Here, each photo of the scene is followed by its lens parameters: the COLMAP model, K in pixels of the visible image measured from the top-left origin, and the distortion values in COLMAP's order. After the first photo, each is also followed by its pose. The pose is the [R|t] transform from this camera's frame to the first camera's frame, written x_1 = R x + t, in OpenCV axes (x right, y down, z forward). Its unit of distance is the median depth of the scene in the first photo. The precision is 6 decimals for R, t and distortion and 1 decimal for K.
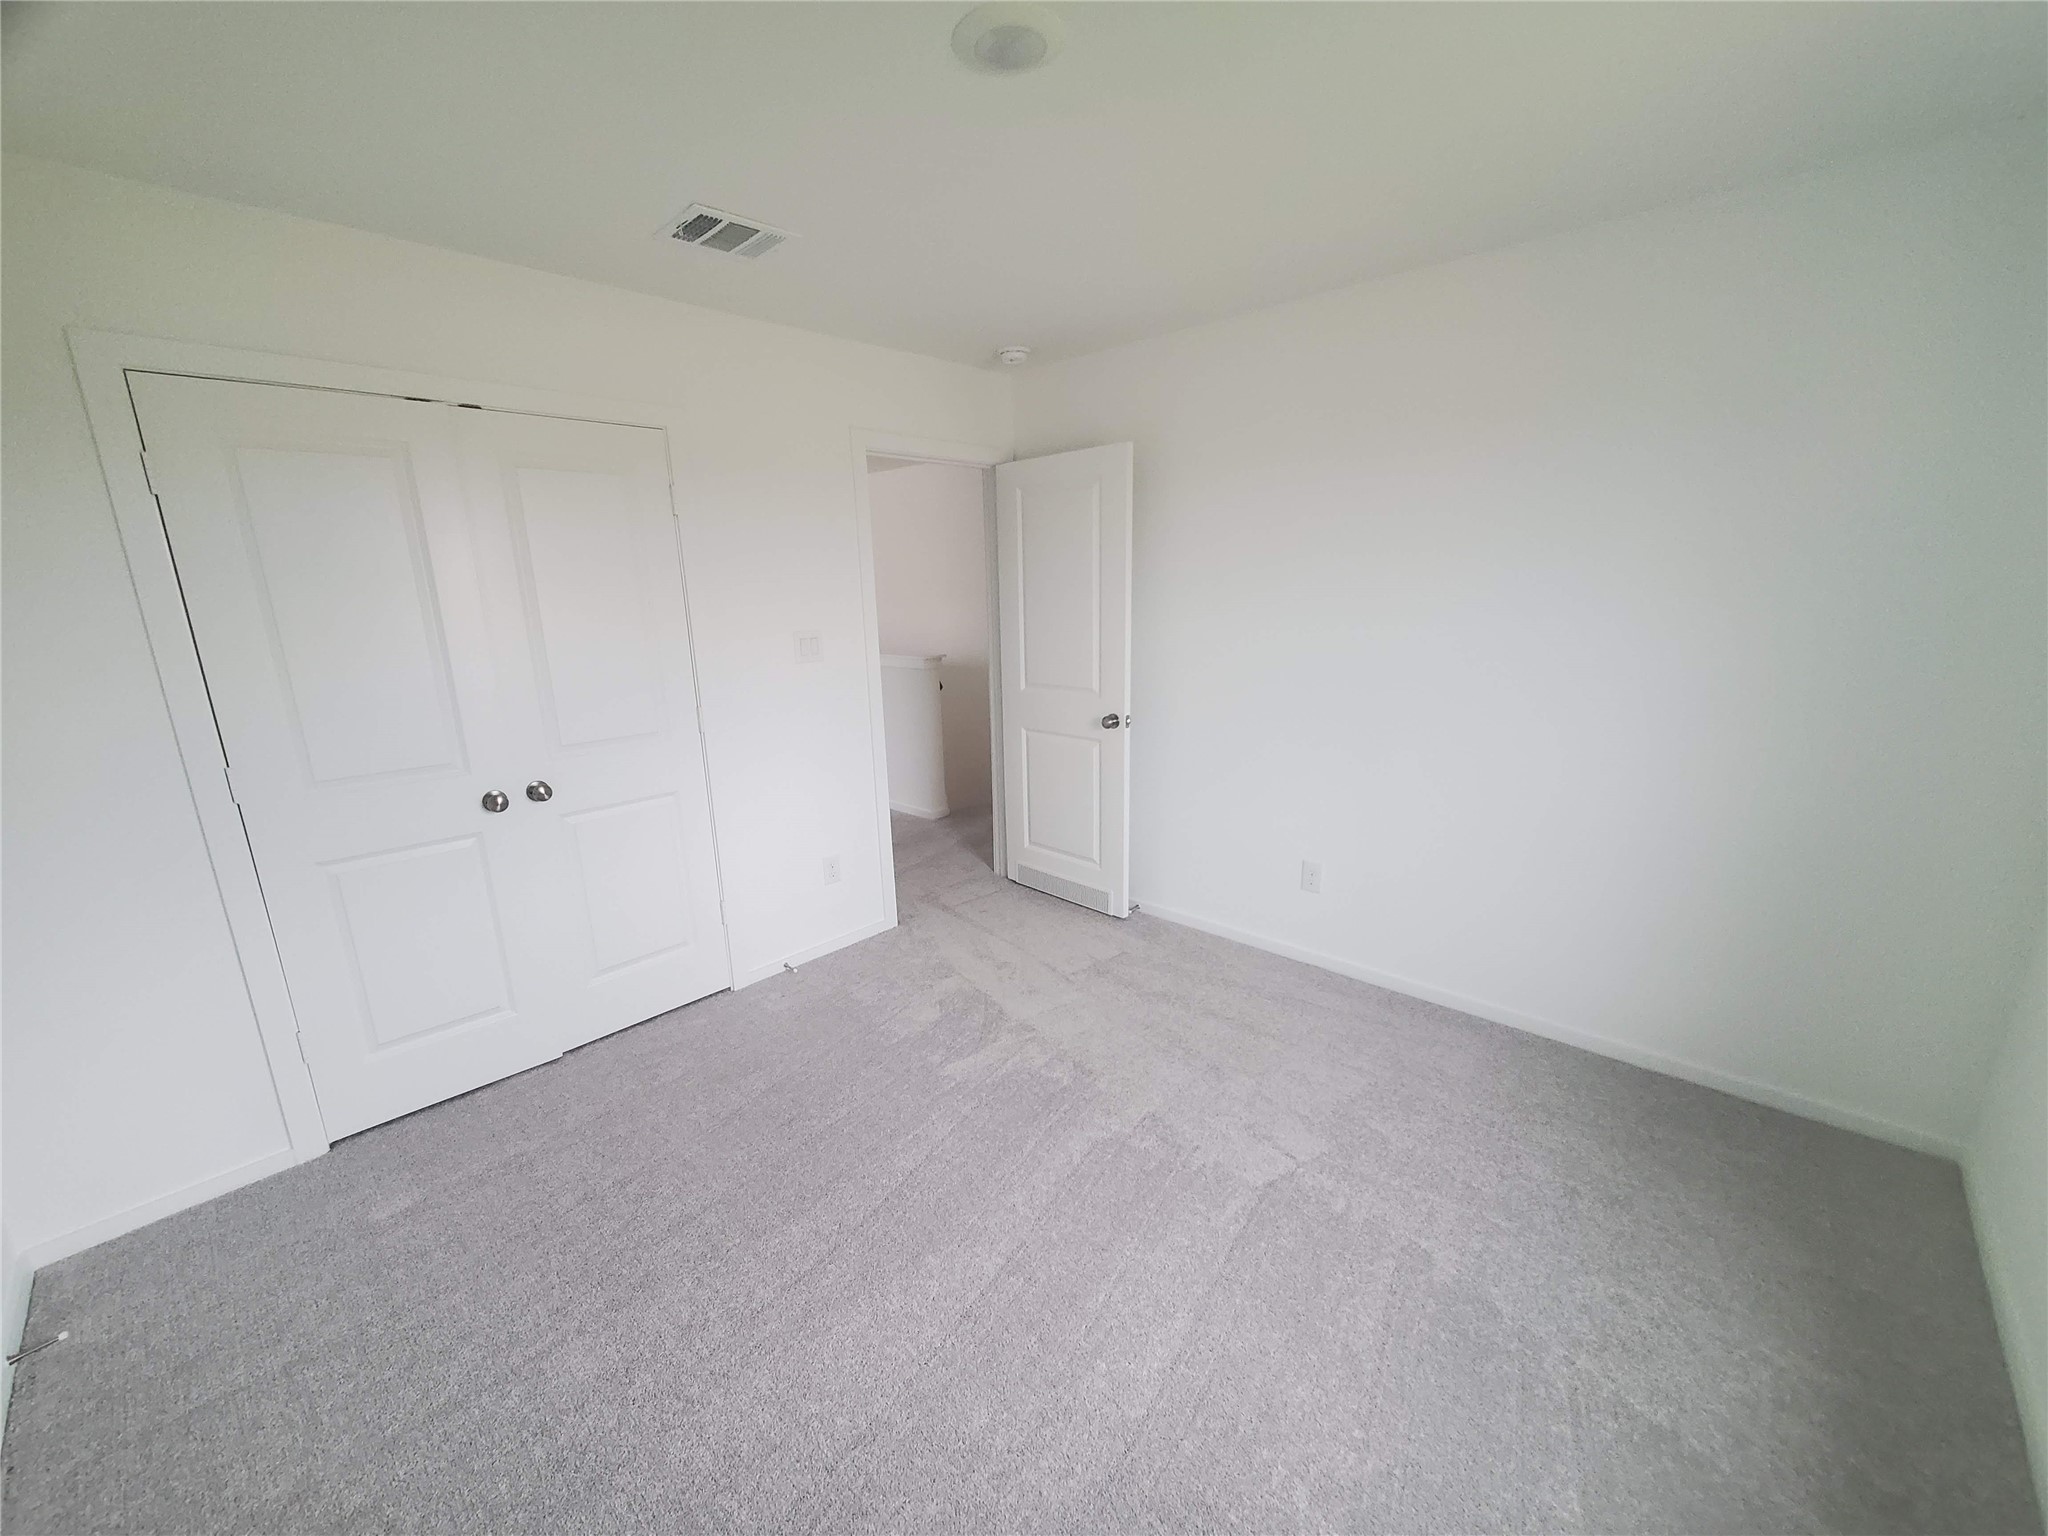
lens RADIAL K [[817.7, 0, 1021.6], [0, 817.7, 768.4], [0, 0, 1]] dist [0.000787, -0.000207]
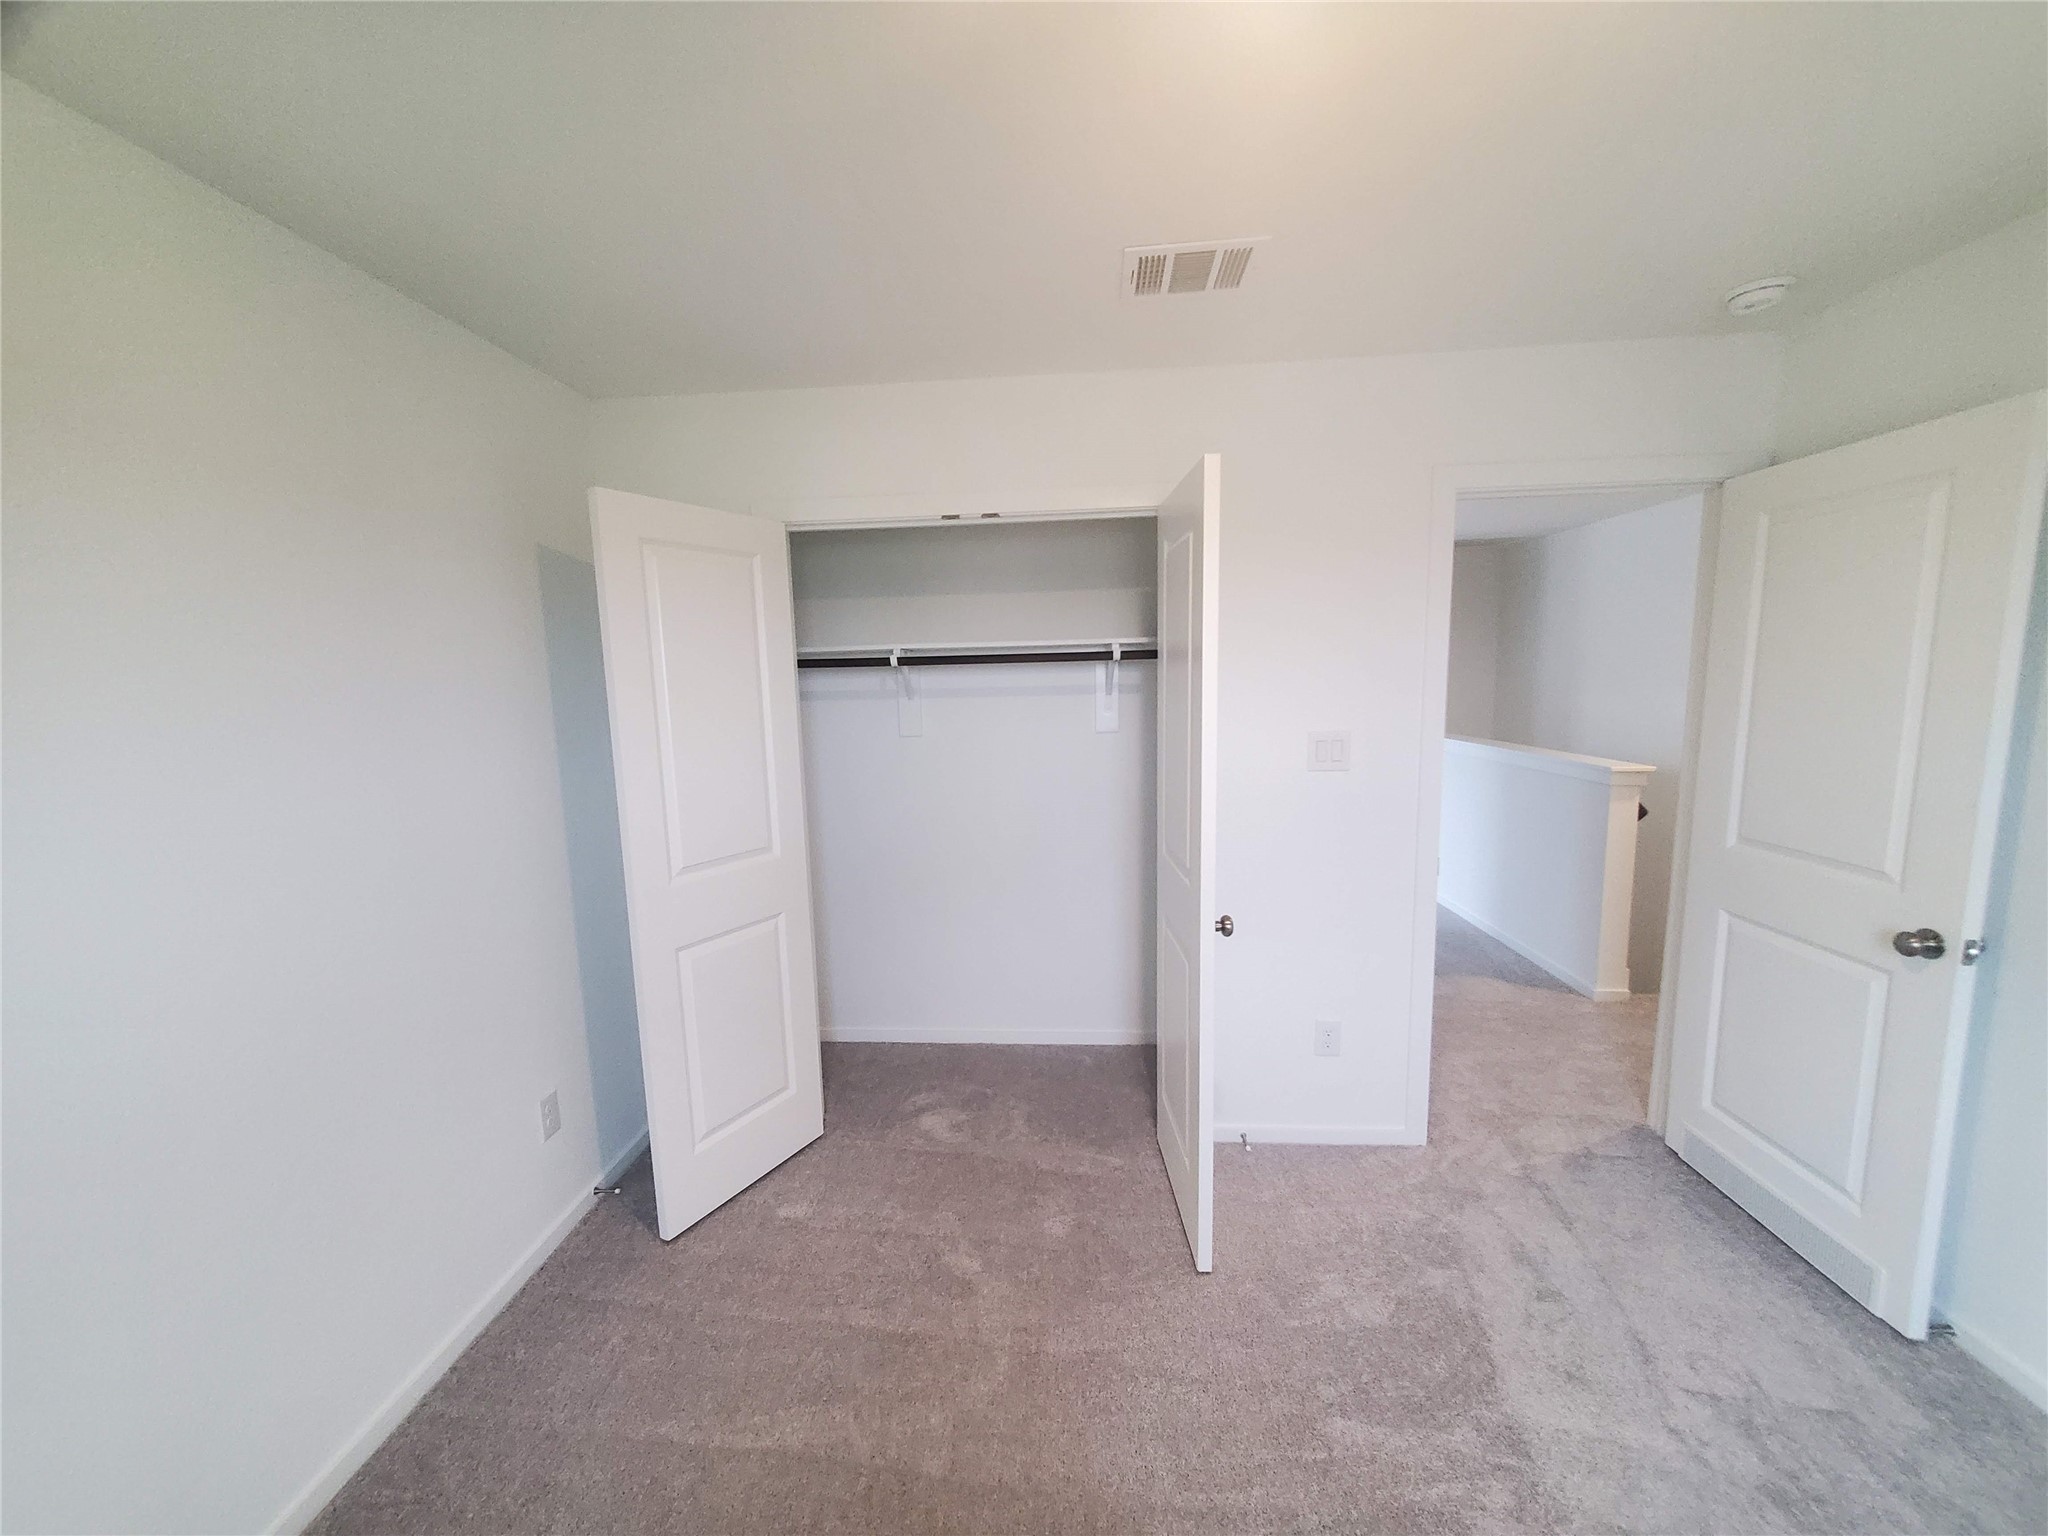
lens RADIAL K [[817.7, 0, 1025.4], [0, 817.7, 772.3], [0, 0, 1]] dist [0.000787, -0.000207]
pose [[0.629237, 0.109878, -0.769408, 0.141595], [-0.165470, 0.986199, 0.005513, -0.074407], [0.759395, 0.123845, 0.638734, 0.241715]]
